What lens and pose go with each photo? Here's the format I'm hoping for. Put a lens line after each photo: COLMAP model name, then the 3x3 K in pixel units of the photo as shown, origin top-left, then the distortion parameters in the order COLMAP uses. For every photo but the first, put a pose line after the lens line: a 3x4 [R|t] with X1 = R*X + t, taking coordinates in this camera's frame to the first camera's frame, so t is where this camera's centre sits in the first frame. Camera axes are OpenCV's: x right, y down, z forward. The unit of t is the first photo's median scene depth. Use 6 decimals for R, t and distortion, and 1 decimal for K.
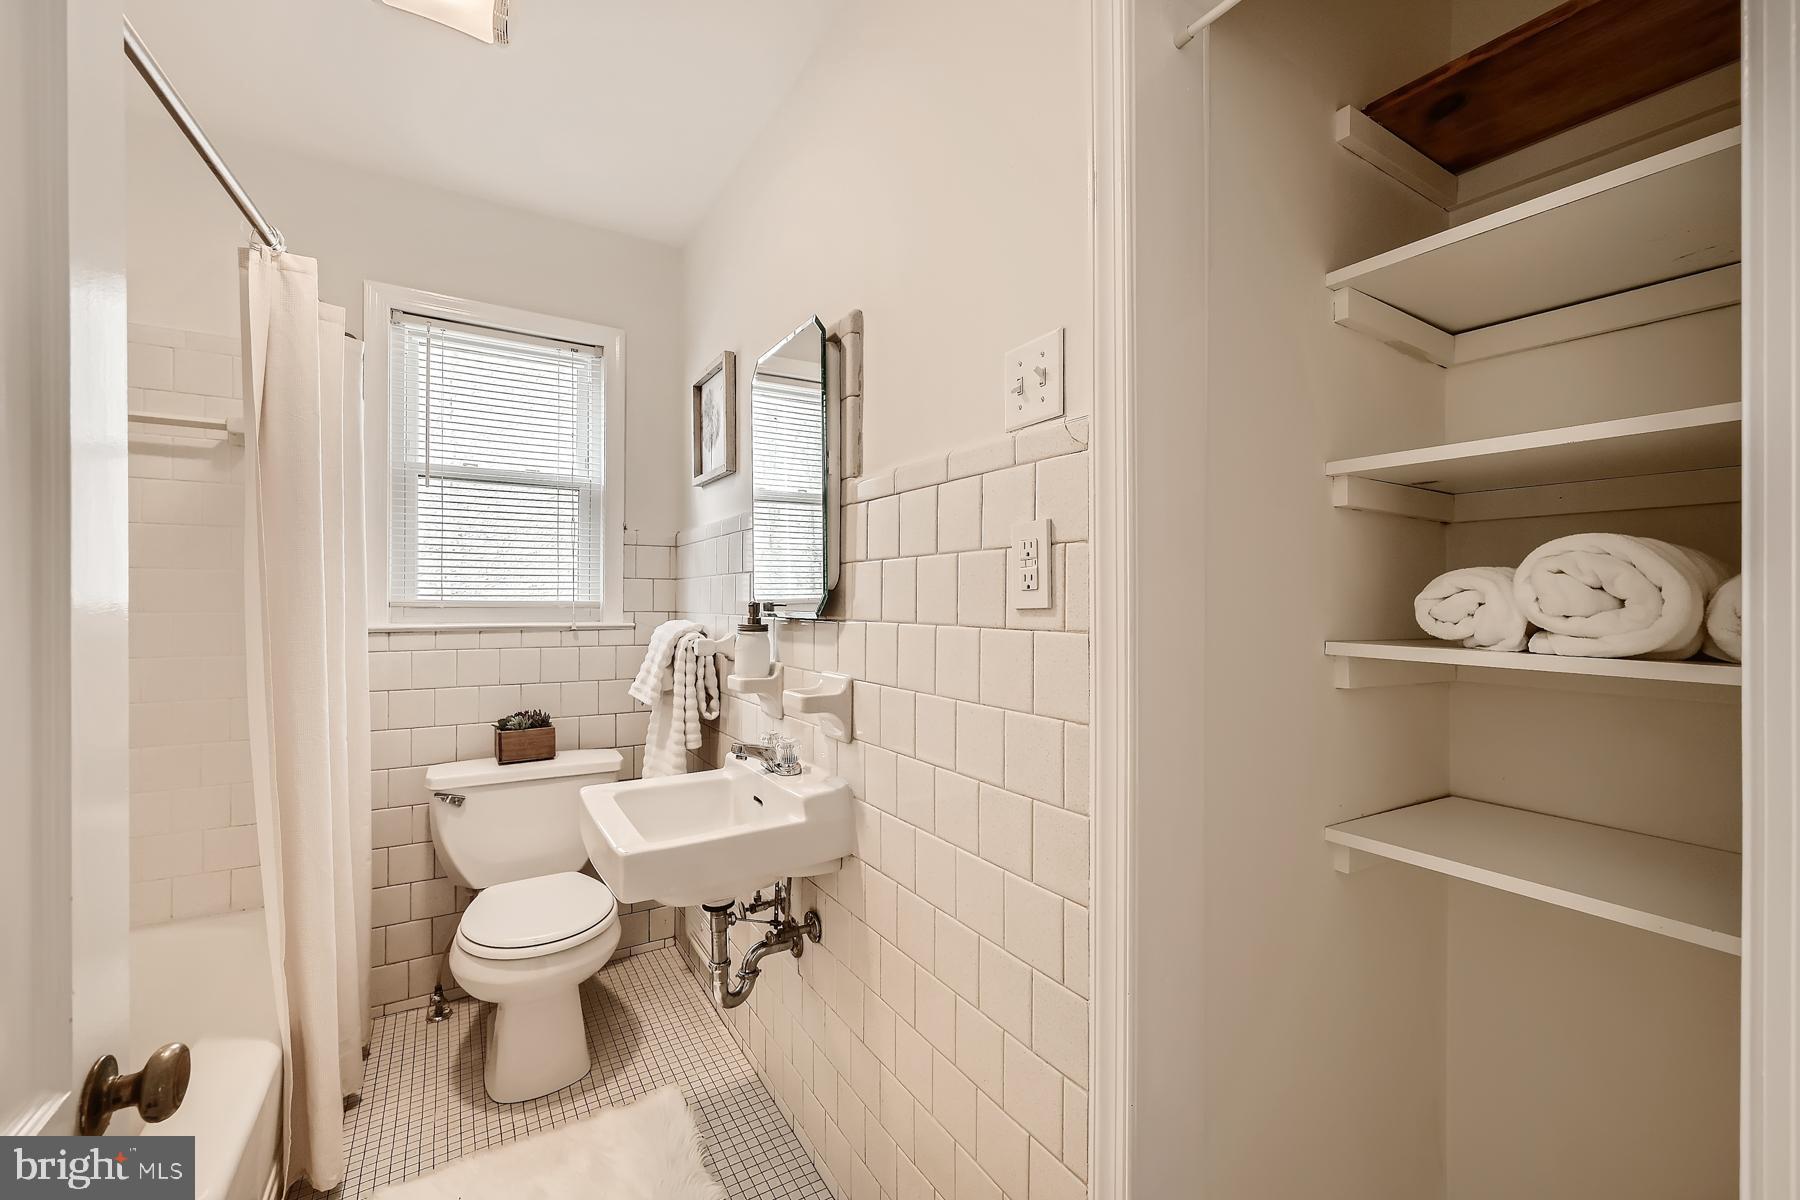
lens RADIAL K [[710.6, 0, 905.6], [0, 710.6, 601.9], [0, 0, 1]] dist [-0.000882, -0.000042]
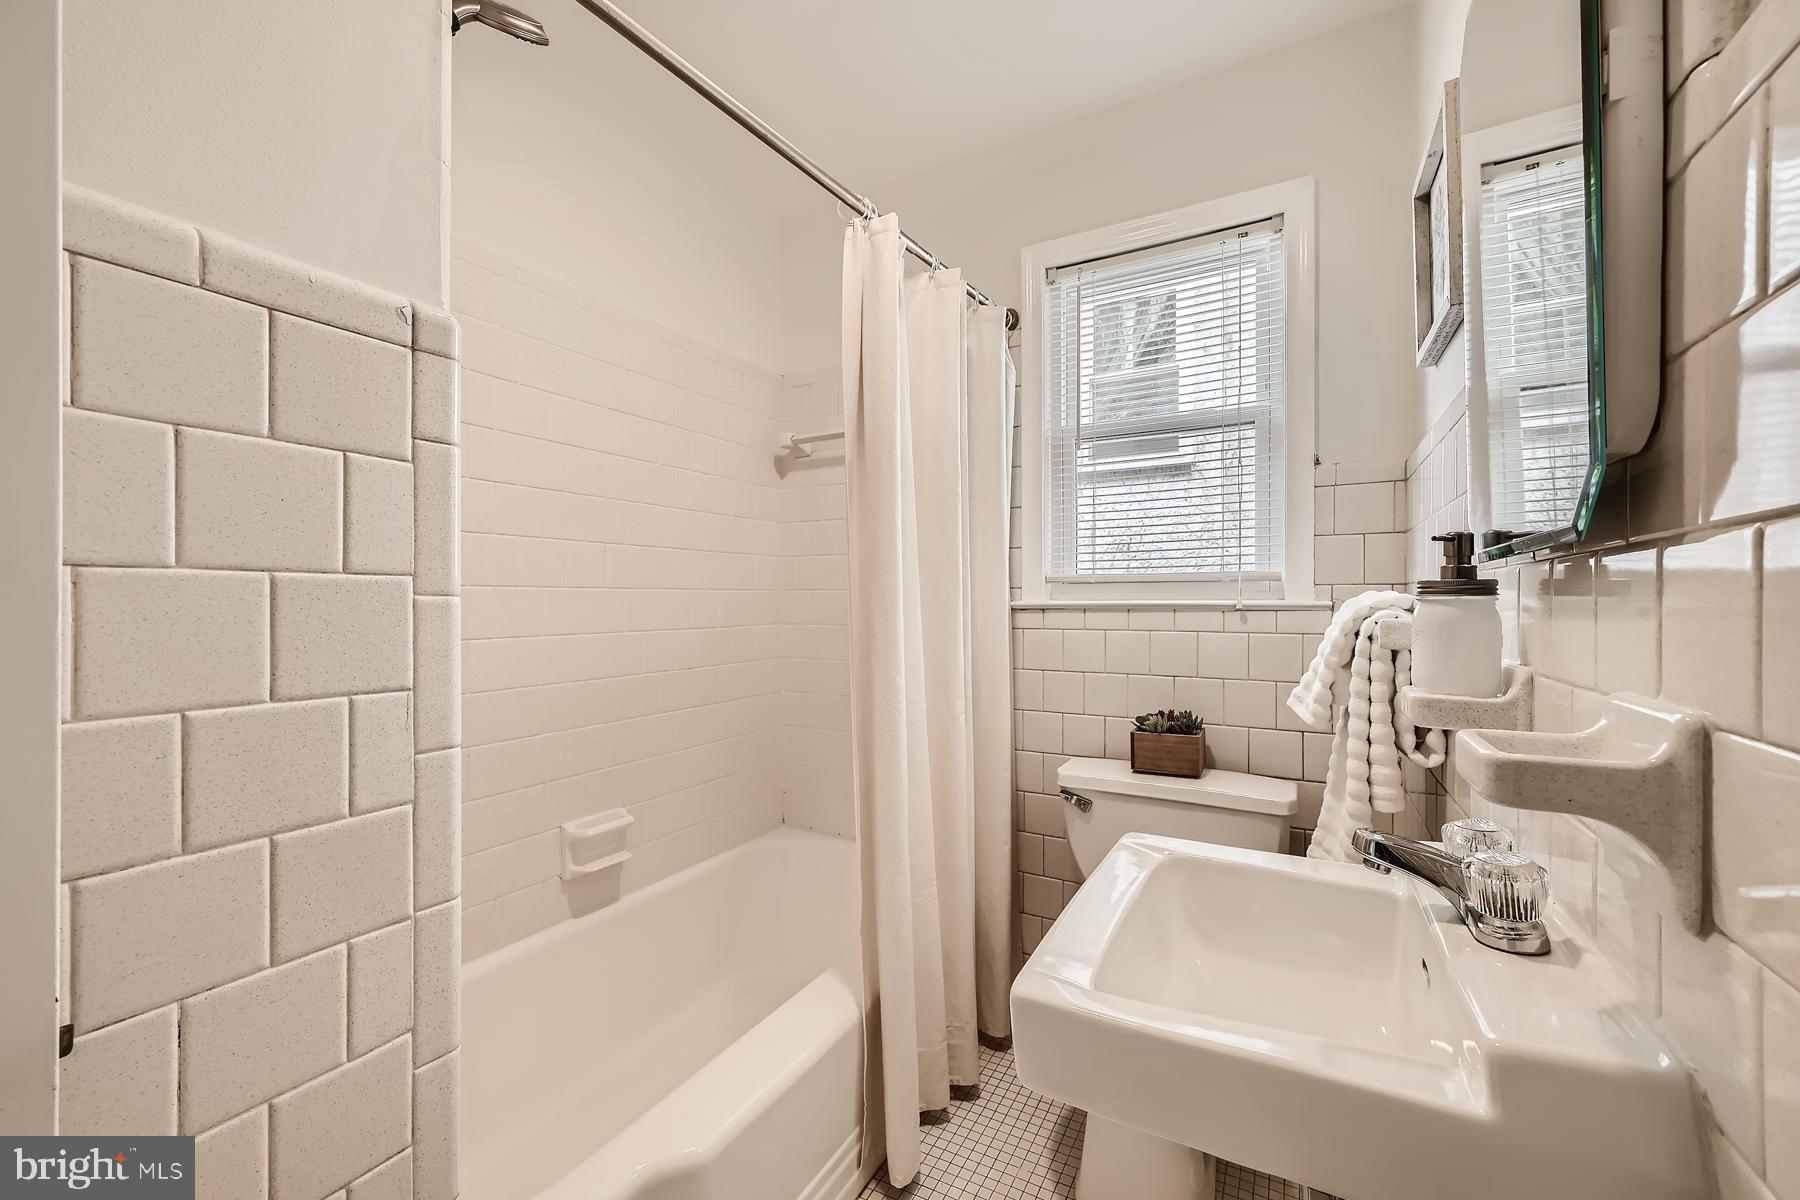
lens RADIAL K [[710.6, 0, 905.6], [0, 710.6, 601.9], [0, 0, 1]] dist [-0.000882, -0.000042]
pose [[0.479293, -0.007613, -0.877622, 0.018252], [0.003205, 0.999971, -0.006924, 0.040436], [0.877649, 0.000506, 0.479304, 0.390125]]
